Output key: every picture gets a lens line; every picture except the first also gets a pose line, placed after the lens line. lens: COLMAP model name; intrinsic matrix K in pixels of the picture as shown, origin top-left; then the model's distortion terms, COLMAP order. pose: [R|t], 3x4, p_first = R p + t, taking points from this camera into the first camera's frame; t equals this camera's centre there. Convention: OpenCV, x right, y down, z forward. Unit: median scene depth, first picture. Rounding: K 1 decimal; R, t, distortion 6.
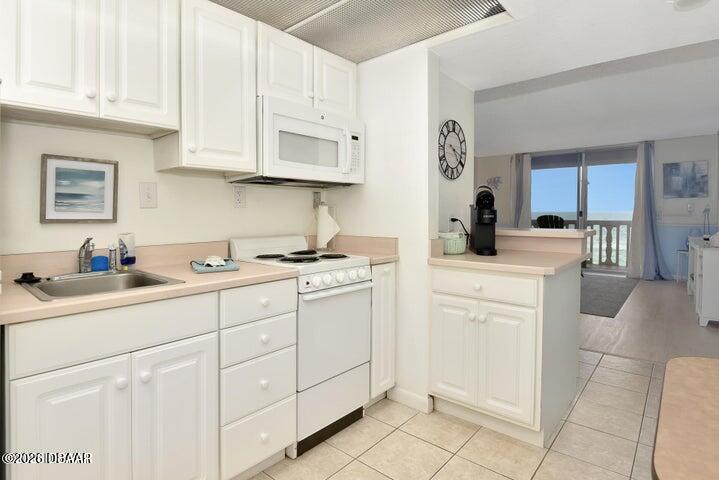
lens RADIAL K [[390.9, 0, 368.1], [0, 390.9, 221.6], [0, 0, 1]] dist [0.000463, -0.000676]
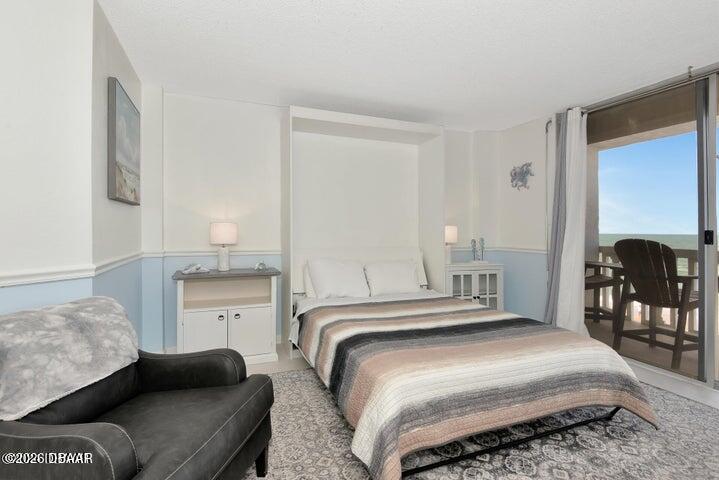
lens RADIAL K [[353.5, 0, 358.1], [0, 353.5, 226.5], [0, 0, 1]] dist [-0.003870, -0.001358]
pose [[0.871366, 0.006880, -0.490585, 0.442448], [-0.024815, 0.999240, -0.030062, -0.011734], [0.490005, 0.038368, 0.870875, 0.572175]]
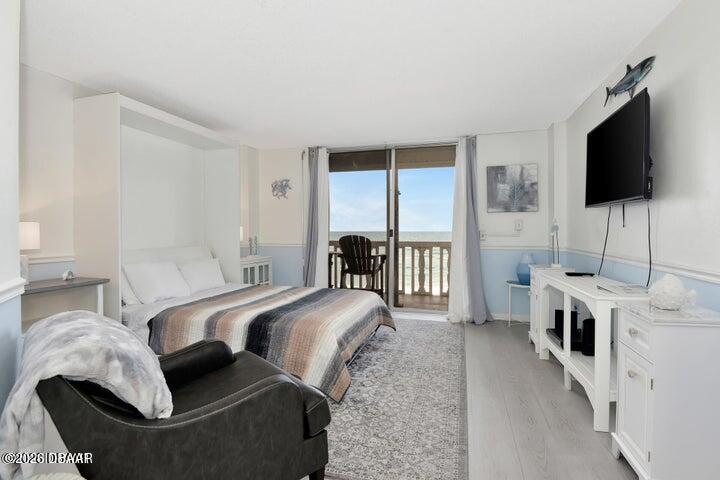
lens RADIAL K [[349.3, 0, 357.8], [0, 349.3, 233.3], [0, 0, 1]] dist [-0.021378, -0.000344]
pose [[0.921796, 0.003390, 0.387661, 0.252682], [0.004184, 0.999817, -0.018691, -0.008116], [-0.387654, 0.018851, 0.921612, 0.457586]]
